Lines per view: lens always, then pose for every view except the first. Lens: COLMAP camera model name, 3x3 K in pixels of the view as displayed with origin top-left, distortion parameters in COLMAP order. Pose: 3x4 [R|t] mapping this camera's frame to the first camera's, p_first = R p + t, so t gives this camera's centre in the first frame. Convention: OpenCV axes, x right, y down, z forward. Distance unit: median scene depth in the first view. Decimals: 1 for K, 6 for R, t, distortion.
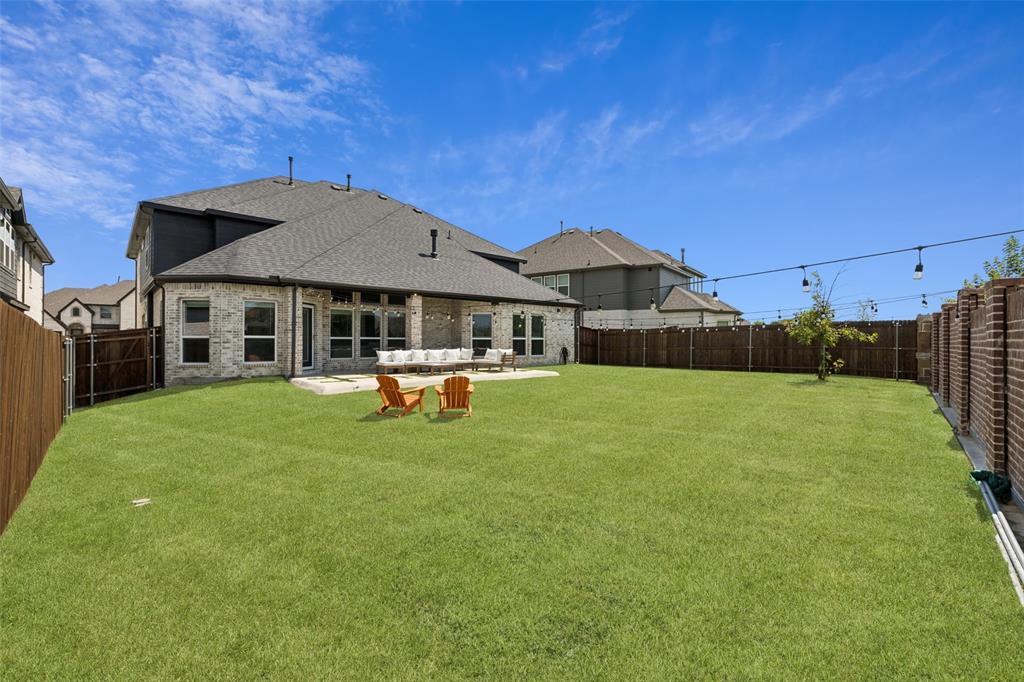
lens RADIAL K [[501.1, 0, 518.0], [0, 501.1, 340.3], [0, 0, 1]] dist [0.000226, -0.001831]
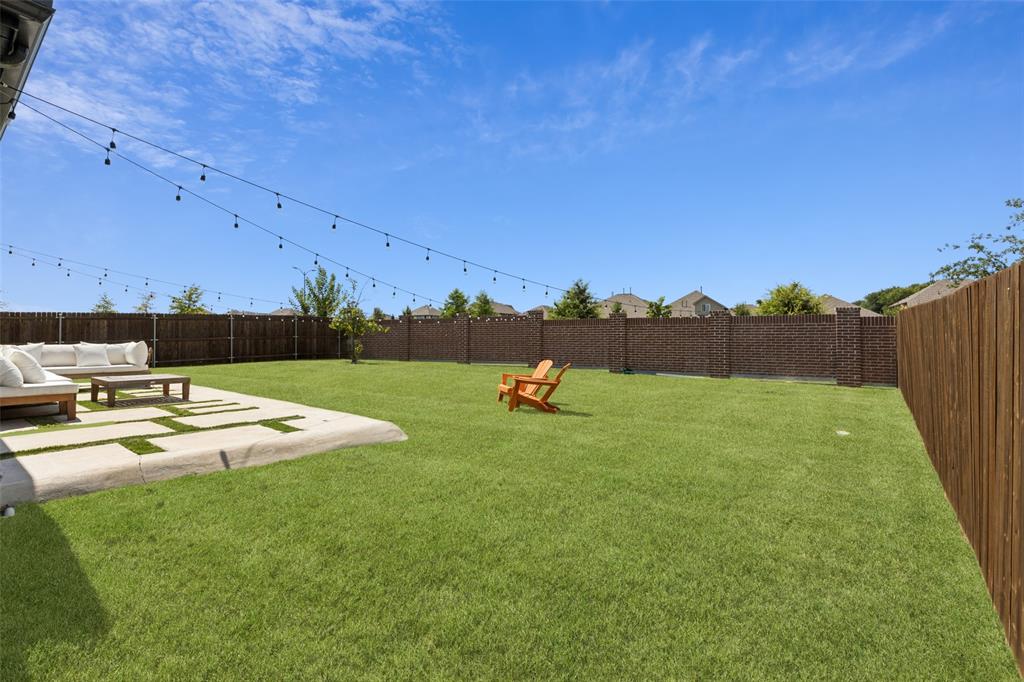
lens RADIAL K [[458.9, 0, 504.5], [0, 458.9, 332.9], [0, 0, 1]] dist [-0.001201, -0.000657]
pose [[0.999987, -0.005025, 0.001019, -0.180793], [0.005043, 0.999814, -0.018633, 0.098764], [-0.000925, 0.018638, 0.999826, 0.162515]]
